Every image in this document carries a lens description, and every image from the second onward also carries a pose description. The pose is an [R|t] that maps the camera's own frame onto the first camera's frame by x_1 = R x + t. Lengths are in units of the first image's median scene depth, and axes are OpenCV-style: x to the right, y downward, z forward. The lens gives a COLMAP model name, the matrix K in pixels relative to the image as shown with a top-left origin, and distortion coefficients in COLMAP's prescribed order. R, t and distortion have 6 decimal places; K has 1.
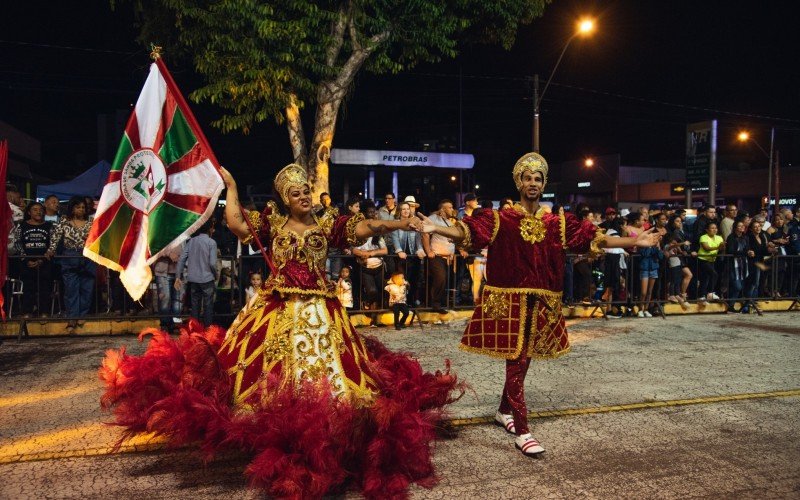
lens RADIAL K [[675.4, 0, 413.0], [0, 675.4, 220.5], [0, 0, 1]] dist [0.002237, 0.037761]
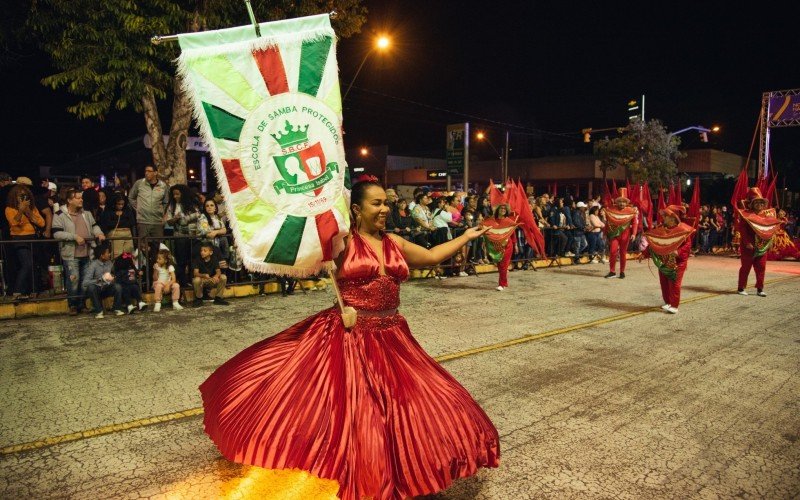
lens RADIAL K [[571.4, 0, 415.7], [0, 571.4, 244.1], [0, 0, 1]] dist [-0.085519, 0.060073]
pose [[0.933812, -0.025628, 0.356846, -0.112284], [-0.002949, 0.996846, 0.079308, -0.006331], [-0.357753, -0.075111, 0.930791, -0.001170]]
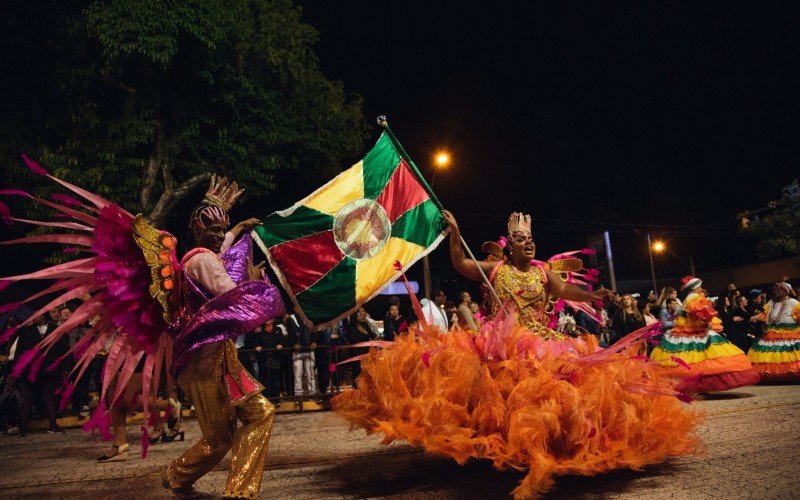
lens RADIAL K [[571.4, 0, 403.1], [0, 571.4, 242.4], [0, 0, 1]] dist [-0.085519, 0.060073]
pose [[0.994586, -0.091553, -0.049167, 0.380613], [0.080755, 0.978685, -0.188822, 0.058313], [0.065406, 0.183829, 0.980780, 0.095439]]
